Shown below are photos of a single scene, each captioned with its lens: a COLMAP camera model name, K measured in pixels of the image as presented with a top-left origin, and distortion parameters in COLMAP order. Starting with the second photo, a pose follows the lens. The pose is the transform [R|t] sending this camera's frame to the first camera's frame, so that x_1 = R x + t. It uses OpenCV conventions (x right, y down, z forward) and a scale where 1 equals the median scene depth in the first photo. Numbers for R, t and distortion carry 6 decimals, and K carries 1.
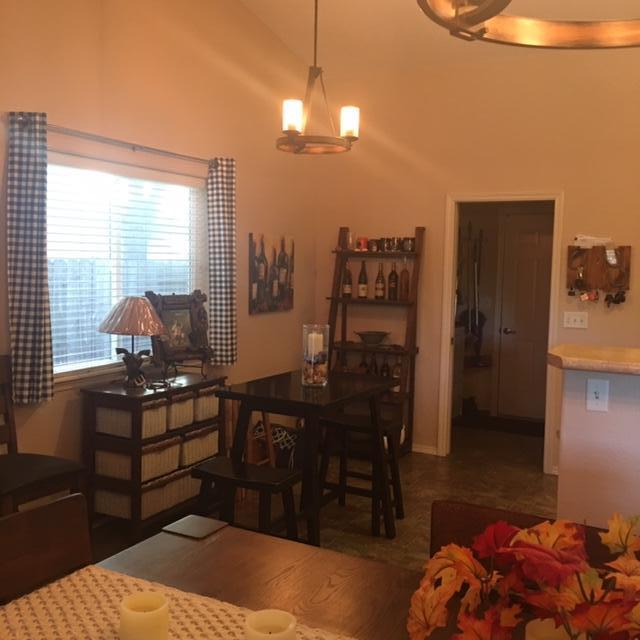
lens RADIAL K [[715.9, 0, 311.4], [0, 715.9, 314.1], [0, 0, 1]] dist [0.056186, -0.025224]
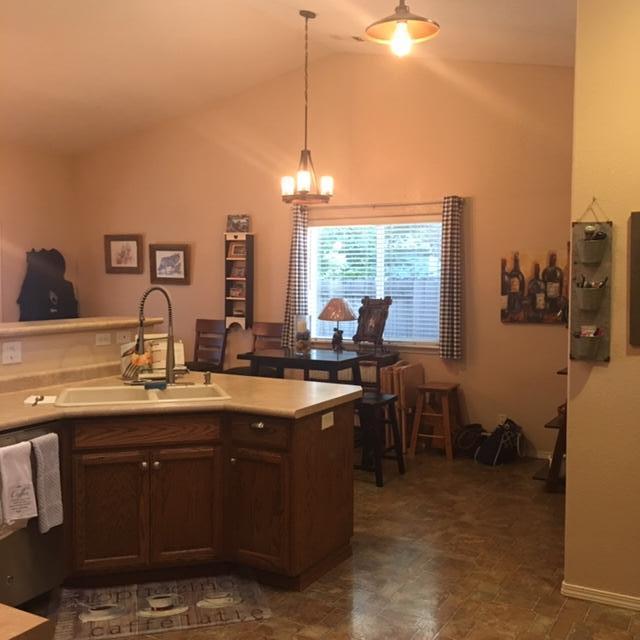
lens RADIAL K [[715.9, 0, 311.4], [0, 715.9, 314.1], [0, 0, 1]] dist [0.056186, -0.025224]
pose [[0.019956, 0.019538, -0.999610, 1.113871], [-0.082877, 0.996400, 0.017821, -0.008913], [0.996360, 0.082489, 0.021504, 0.708996]]
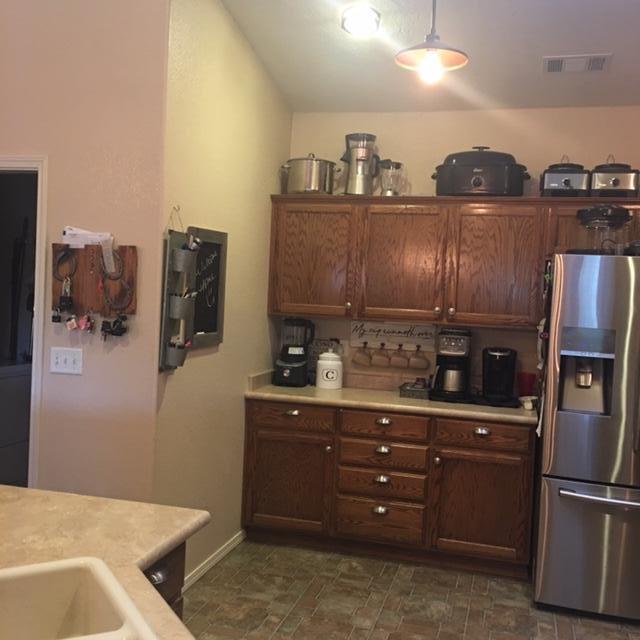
lens RADIAL K [[715.9, 0, 311.4], [0, 715.9, 314.1], [0, 0, 1]] dist [0.056186, -0.025224]
pose [[0.970901, 0.015605, 0.238972, 0.430687], [-0.007860, 0.999414, -0.033329, -0.013375], [-0.239352, 0.030481, 0.970454, 0.336163]]
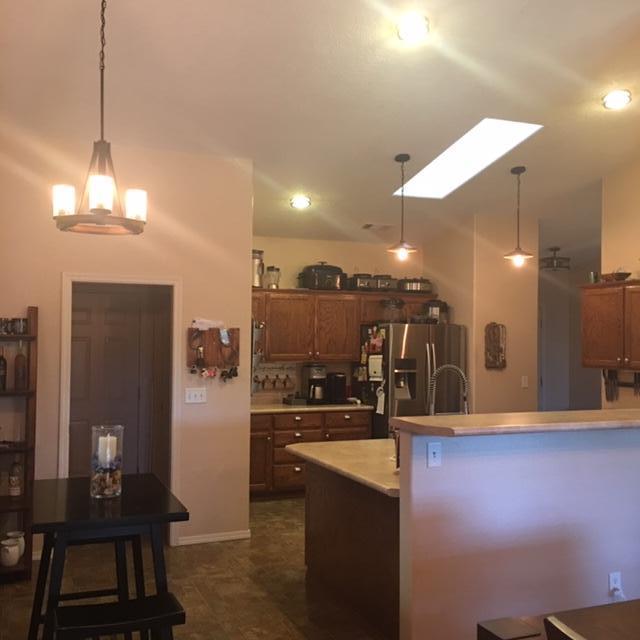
lens RADIAL K [[715.9, 0, 311.4], [0, 715.9, 314.1], [0, 0, 1]] dist [0.056186, -0.025224]
pose [[0.634244, 0.007077, 0.773101, -0.370063], [0.064882, 0.995943, -0.062345, -0.035928], [-0.770406, 0.089703, 0.631212, 0.170562]]
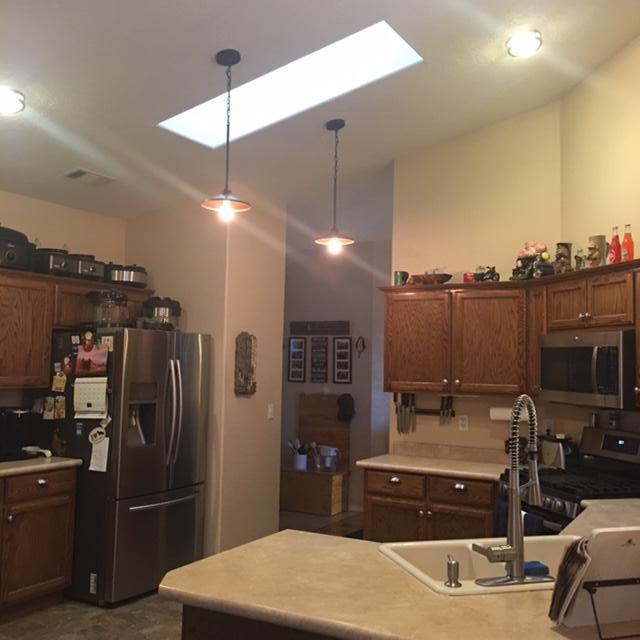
lens RADIAL K [[725.2, 0, 320.3], [0, 725.2, 308.1], [0, 0, 1]] dist [0.013986, -0.029318]
pose [[0.010954, 0.053856, 0.998489, -0.088490], [0.056753, 0.996905, -0.054393, -0.056601], [-0.998328, 0.057263, 0.007864, 0.691626]]
